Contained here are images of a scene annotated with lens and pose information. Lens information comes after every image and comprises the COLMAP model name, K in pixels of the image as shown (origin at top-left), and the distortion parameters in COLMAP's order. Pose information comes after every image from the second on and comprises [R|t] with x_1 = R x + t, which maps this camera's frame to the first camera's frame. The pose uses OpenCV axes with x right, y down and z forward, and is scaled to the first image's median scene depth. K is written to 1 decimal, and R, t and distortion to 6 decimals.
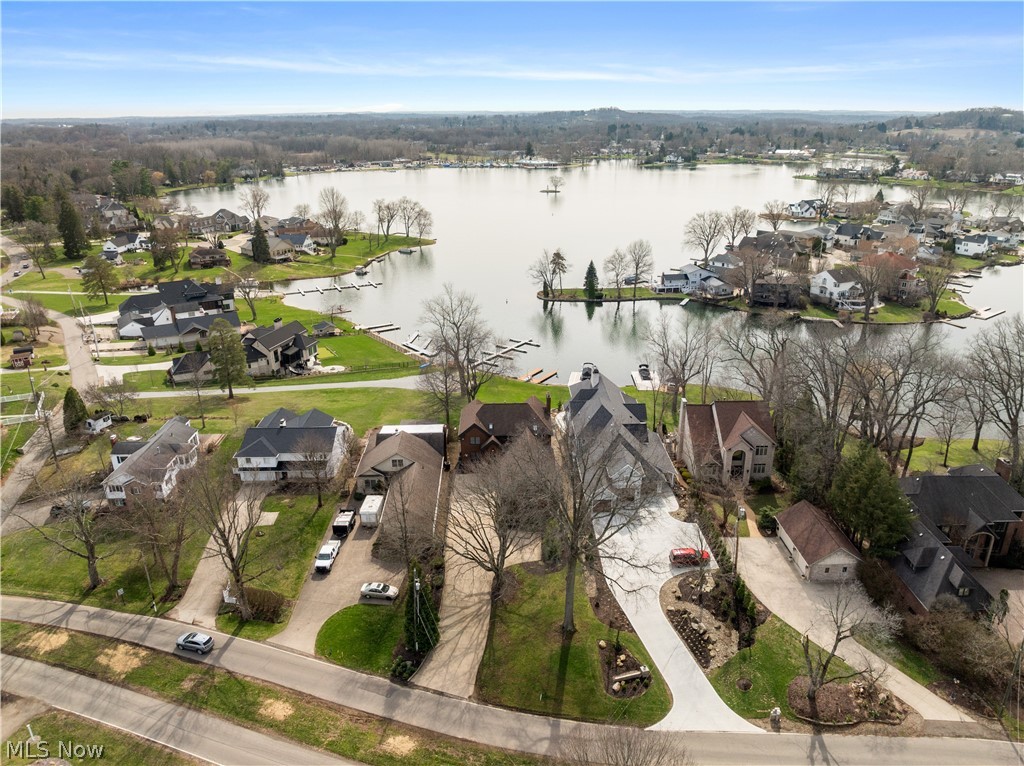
lens RADIAL K [[722.8, 0, 506.5], [0, 722.8, 383.4], [0, 0, 1]] dist [-0.042269, 0.011470]
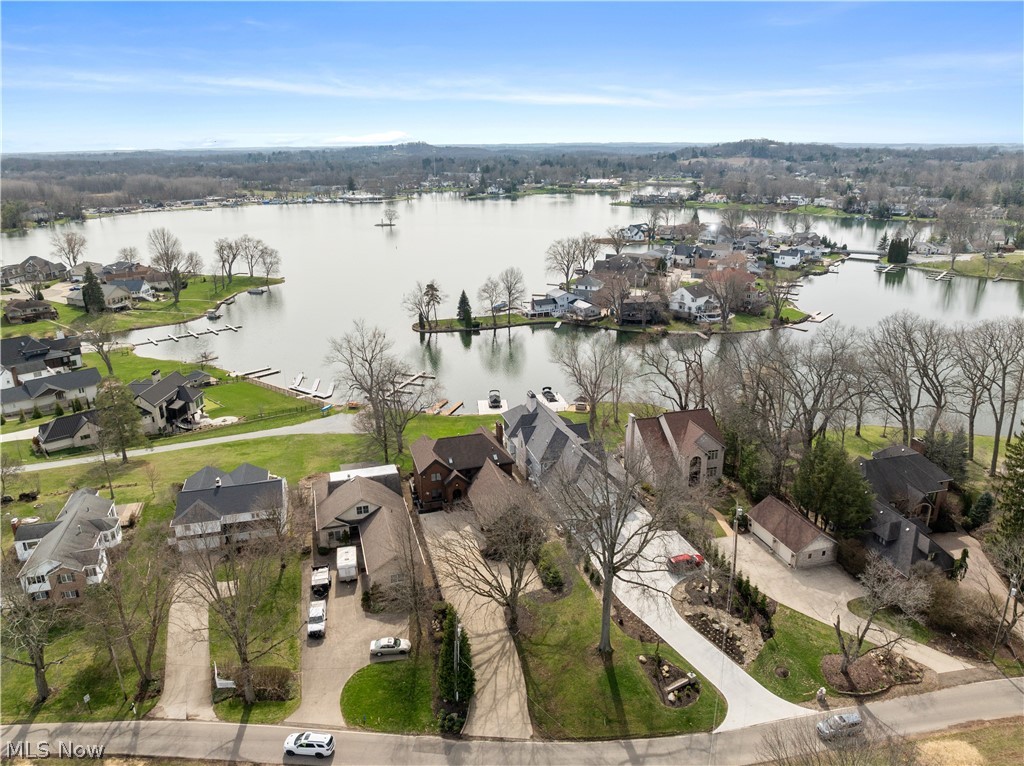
lens RADIAL K [[722.8, 0, 506.5], [0, 722.8, 383.4], [0, 0, 1]] dist [-0.042269, 0.011470]
pose [[0.966550, -0.083309, 0.242573, -0.113883], [0.093739, 0.995090, -0.031758, -0.004290], [-0.238736, 0.053435, 0.969613, 0.018421]]
